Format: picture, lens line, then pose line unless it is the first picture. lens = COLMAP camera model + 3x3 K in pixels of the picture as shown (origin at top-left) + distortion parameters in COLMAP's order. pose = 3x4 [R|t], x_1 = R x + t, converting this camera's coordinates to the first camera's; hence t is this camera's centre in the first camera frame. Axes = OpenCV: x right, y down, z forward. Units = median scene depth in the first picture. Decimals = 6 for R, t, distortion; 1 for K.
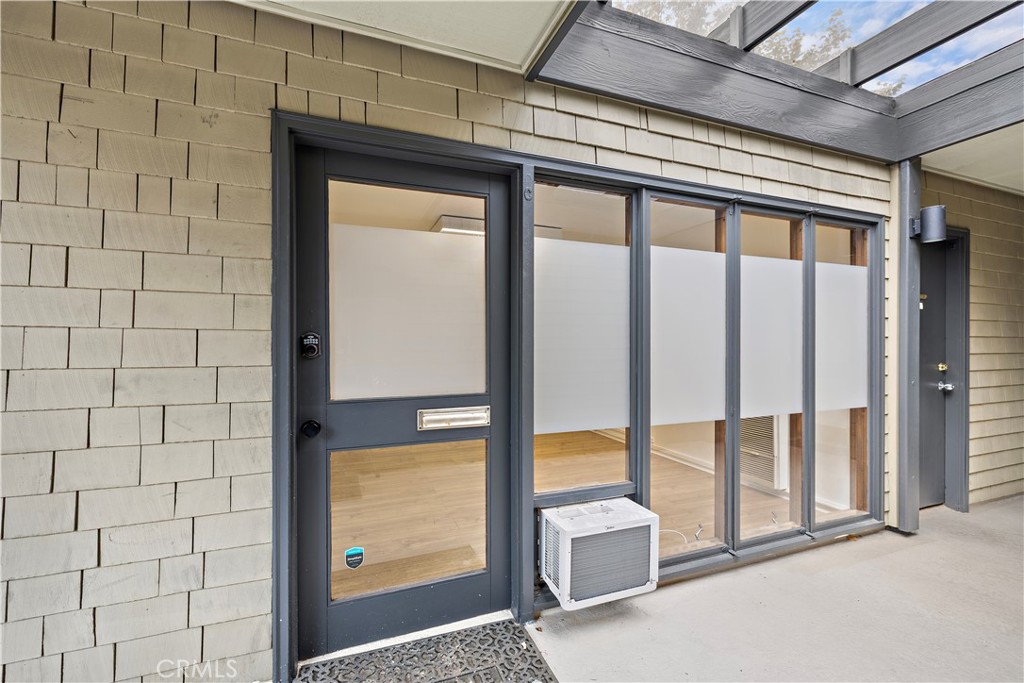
lens RADIAL K [[429.8, 0, 509.4], [0, 429.8, 345.9], [0, 0, 1]] dist [0.001070, 0.001041]
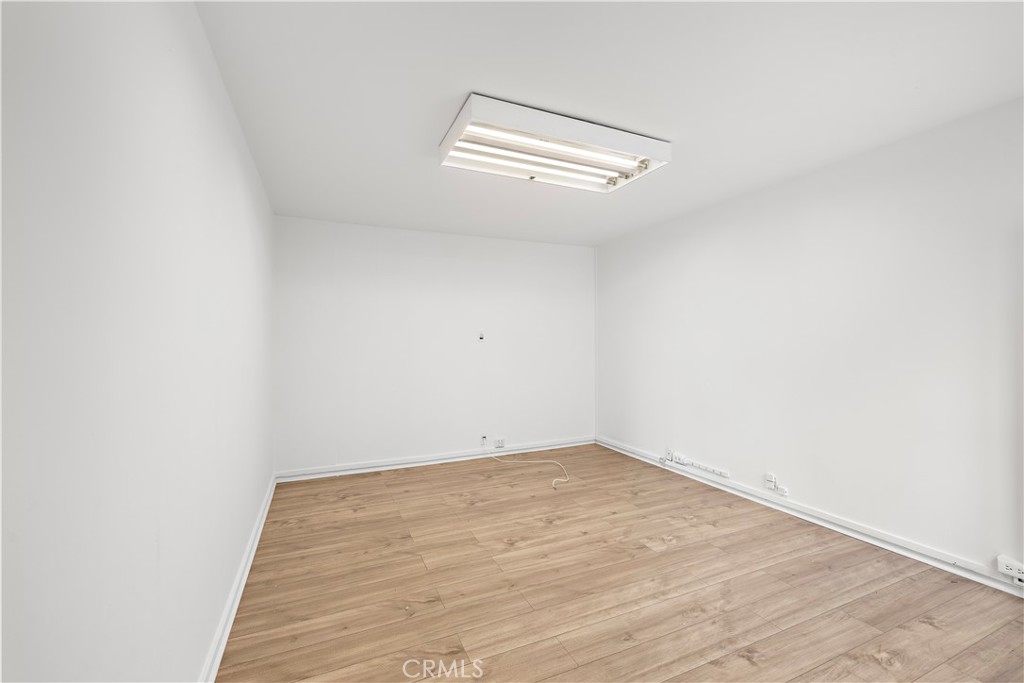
lens RADIAL K [[429.8, 0, 511.3], [0, 429.8, 341.2], [0, 0, 1]] dist [0.001070, 0.001041]
pose [[0.998685, -0.002433, 0.051212, -0.210369], [0.002462, 0.999997, -0.000513, -0.008757], [-0.051211, 0.000639, 0.998688, 0.754899]]
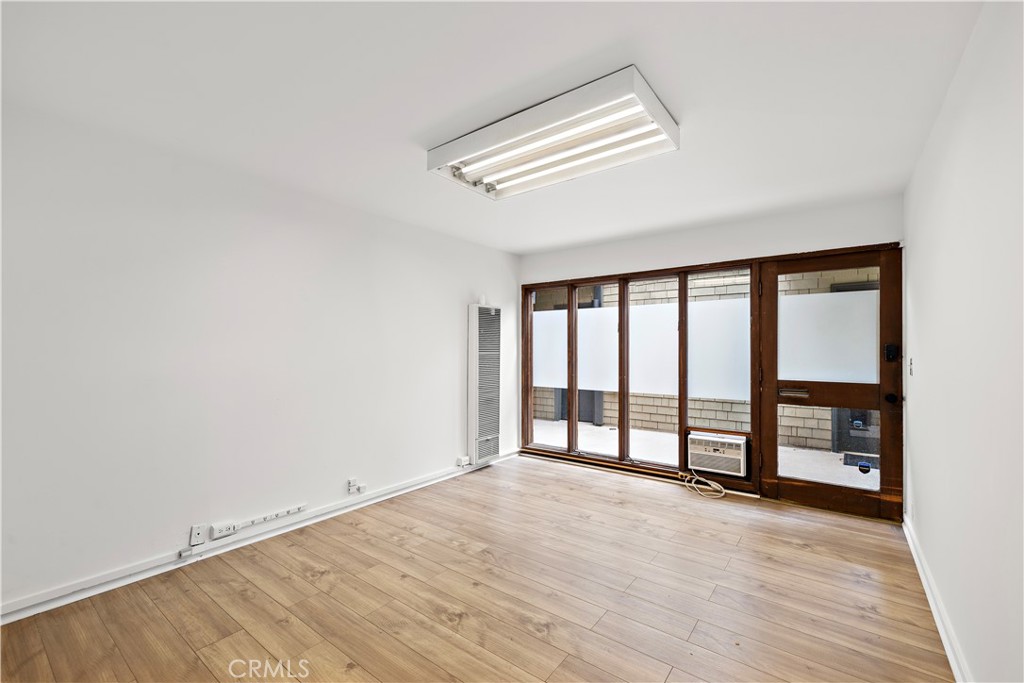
lens RADIAL K [[429.8, 0, 521.2], [0, 429.8, 345.5], [0, 0, 1]] dist [0.001070, 0.001041]
pose [[-0.535121, 0.010730, 0.844707, -0.802721], [-0.002811, 0.999891, -0.014482, -0.011478], [-0.844771, -0.010124, -0.535033, 2.279471]]
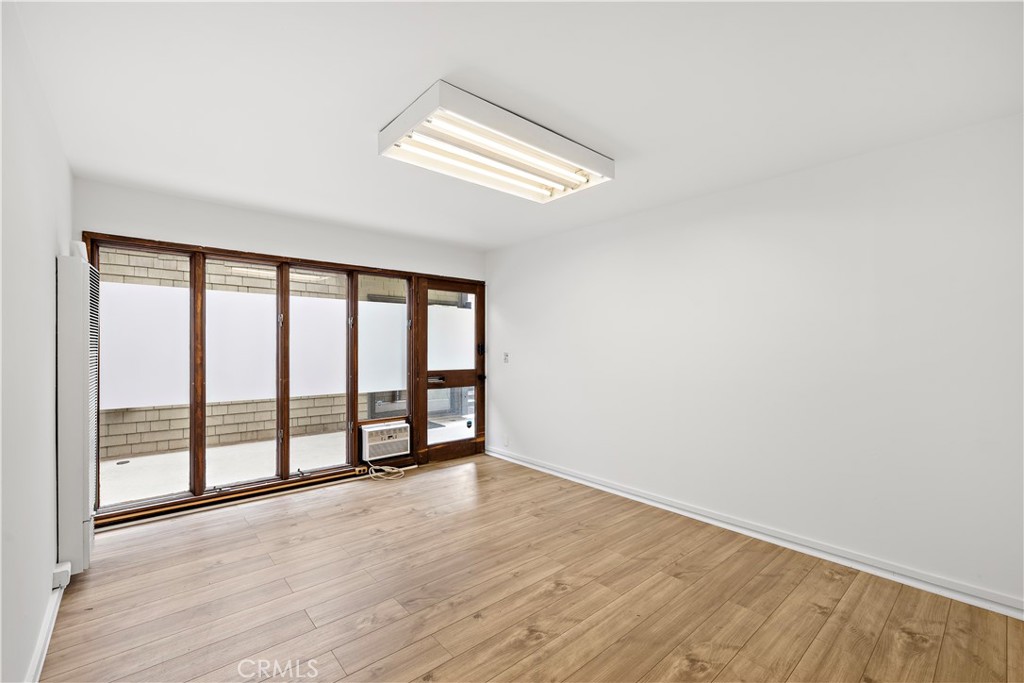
lens RADIAL K [[429.8, 0, 510.5], [0, 429.8, 344.9], [0, 0, 1]] dist [0.001070, 0.001041]
pose [[-0.940627, -0.002043, -0.339435, 0.255592], [0.000302, 0.999976, -0.006856, -0.018343], [0.339441, -0.006552, -0.940605, 2.651674]]
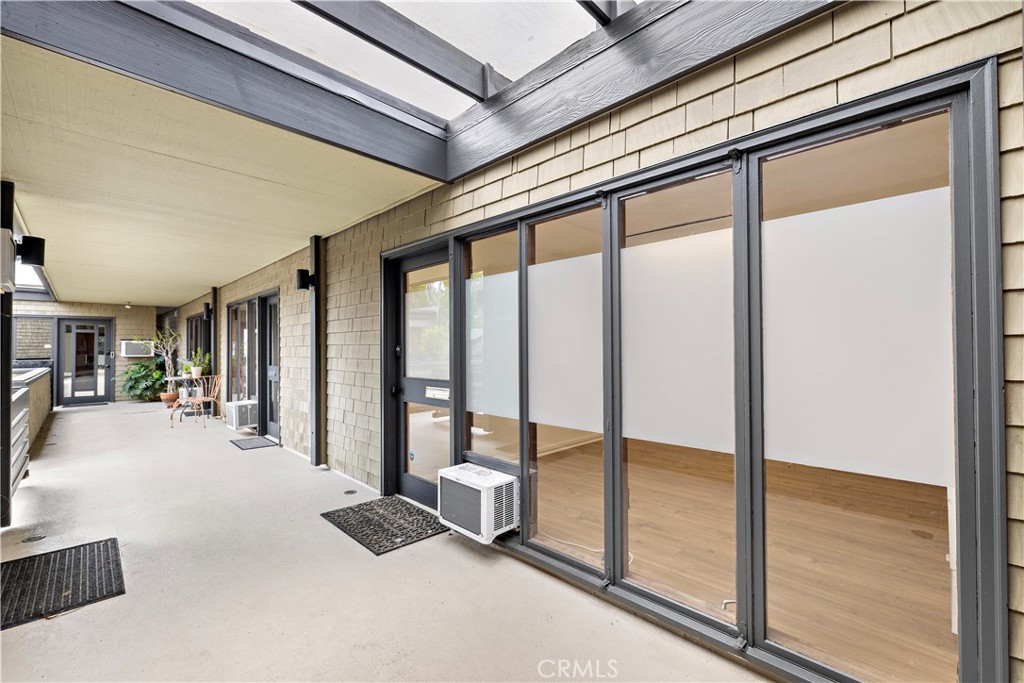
lens RADIAL K [[429.8, 0, 518.7], [0, 429.8, 341.7], [0, 0, 1]] dist [0.001070, 0.001041]
pose [[0.414708, -0.014161, -0.909844, 1.183935], [0.003757, 0.999897, -0.013850, -0.011689], [0.909947, 0.002326, 0.414719, 0.428809]]
